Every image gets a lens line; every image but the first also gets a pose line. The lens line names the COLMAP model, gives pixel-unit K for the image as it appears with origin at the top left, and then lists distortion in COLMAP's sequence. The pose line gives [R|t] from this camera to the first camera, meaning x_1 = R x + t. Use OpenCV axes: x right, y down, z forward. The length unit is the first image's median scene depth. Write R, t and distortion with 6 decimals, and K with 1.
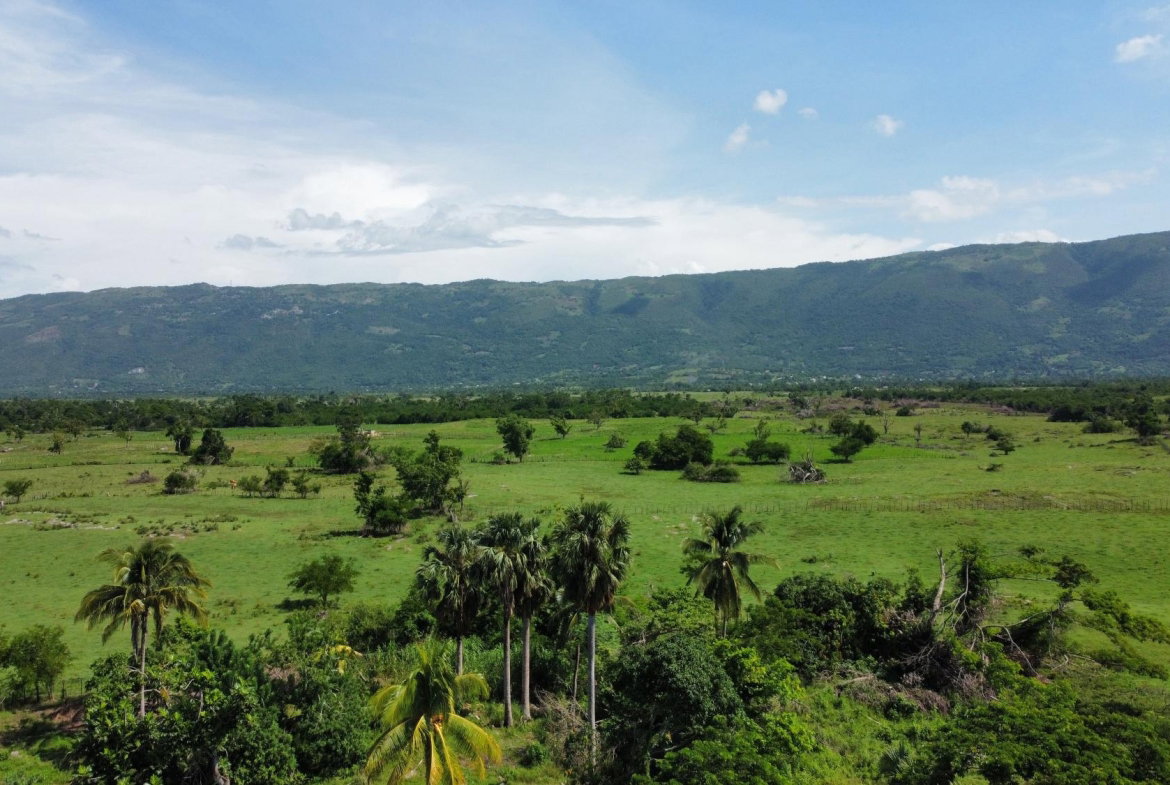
lens RADIAL K [[1064.0, 0, 582.7], [0, 1064.0, 383.5], [0, 0, 1]] dist [-0.000455, 0.000000]
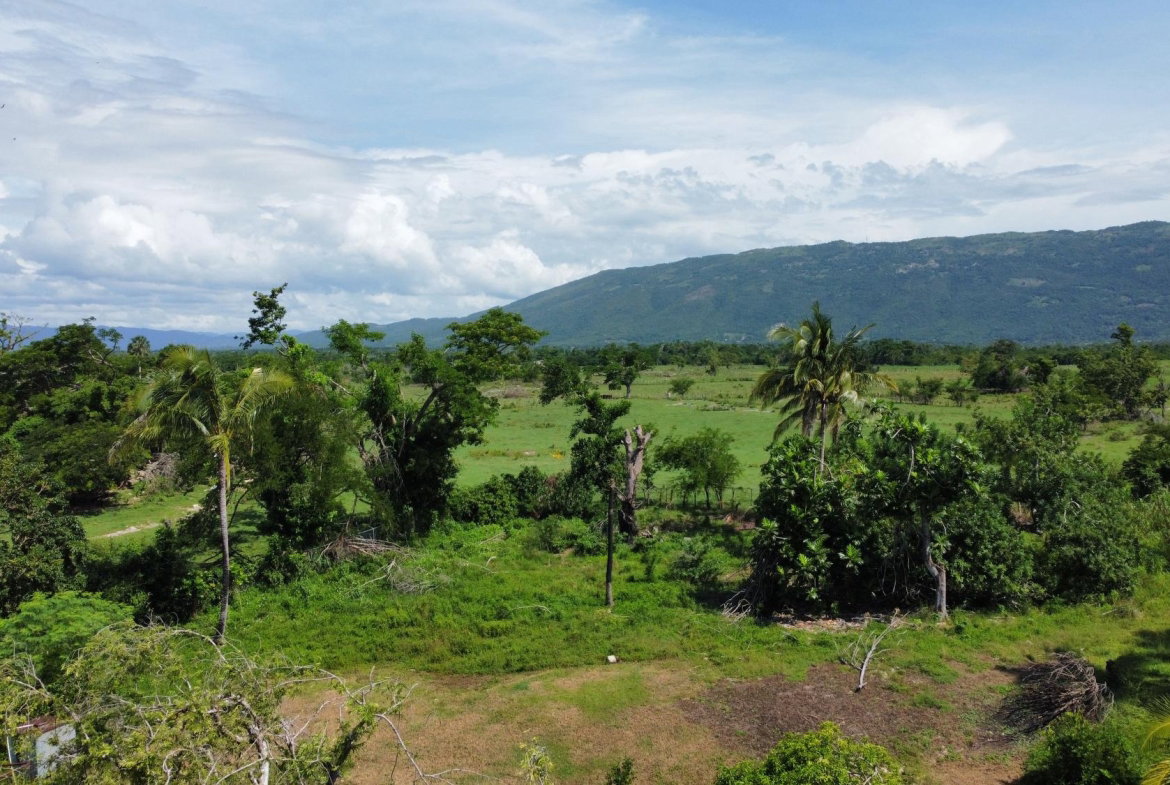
lens RADIAL K [[1064.0, 0, 582.1], [0, 1064.0, 384.7], [0, 0, 1]] dist [-0.000455, 0.000000]
pose [[0.837115, 0.028557, -0.546281, -0.041283], [-0.005747, 0.999040, 0.043419, 0.062105], [0.546997, -0.033208, 0.836476, 0.069244]]
